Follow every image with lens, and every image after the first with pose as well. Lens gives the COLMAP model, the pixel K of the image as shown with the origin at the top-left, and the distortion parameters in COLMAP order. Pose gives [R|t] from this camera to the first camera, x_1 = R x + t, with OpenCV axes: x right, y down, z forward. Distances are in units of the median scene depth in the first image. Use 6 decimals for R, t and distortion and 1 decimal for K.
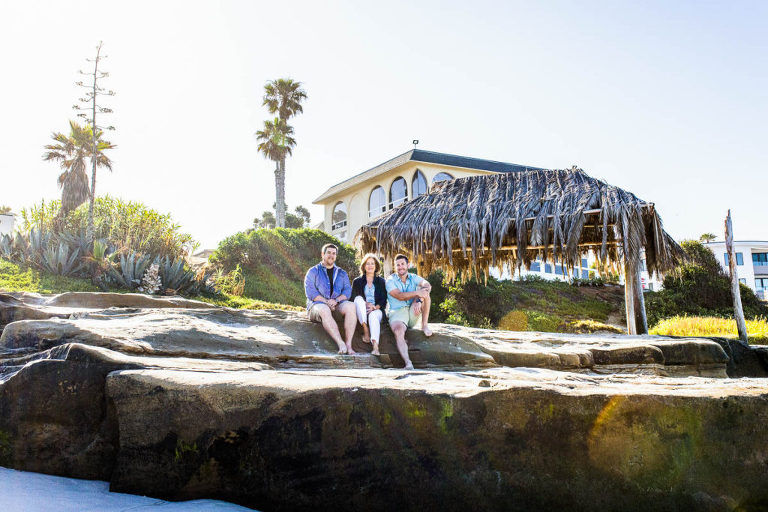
lens RADIAL K [[776.2, 0, 407.6], [0, 776.2, 256.0], [0, 0, 1]] dist [0.001580, -0.012125]
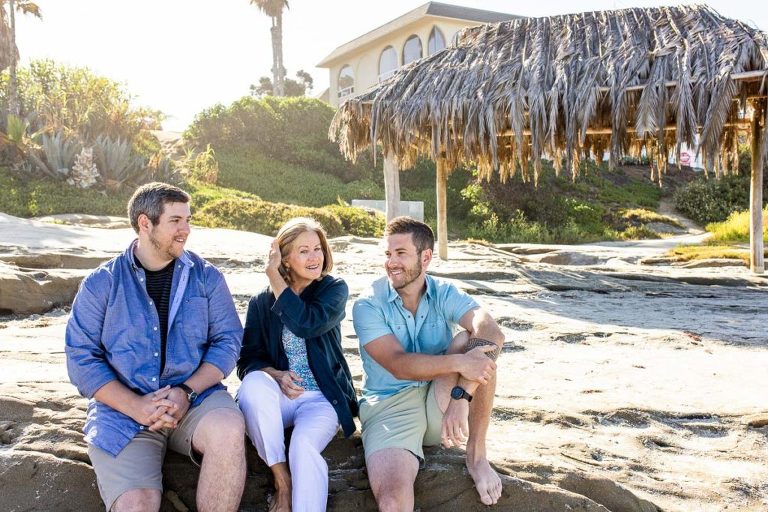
lens RADIAL K [[776.2, 0, 407.6], [0, 776.2, 256.0], [0, 0, 1]] dist [0.001580, -0.012125]
pose [[0.999817, 0.003705, -0.018742, -0.000052], [-0.000480, 0.985580, 0.169212, -0.017117], [0.019099, -0.169172, 0.985401, 0.306651]]
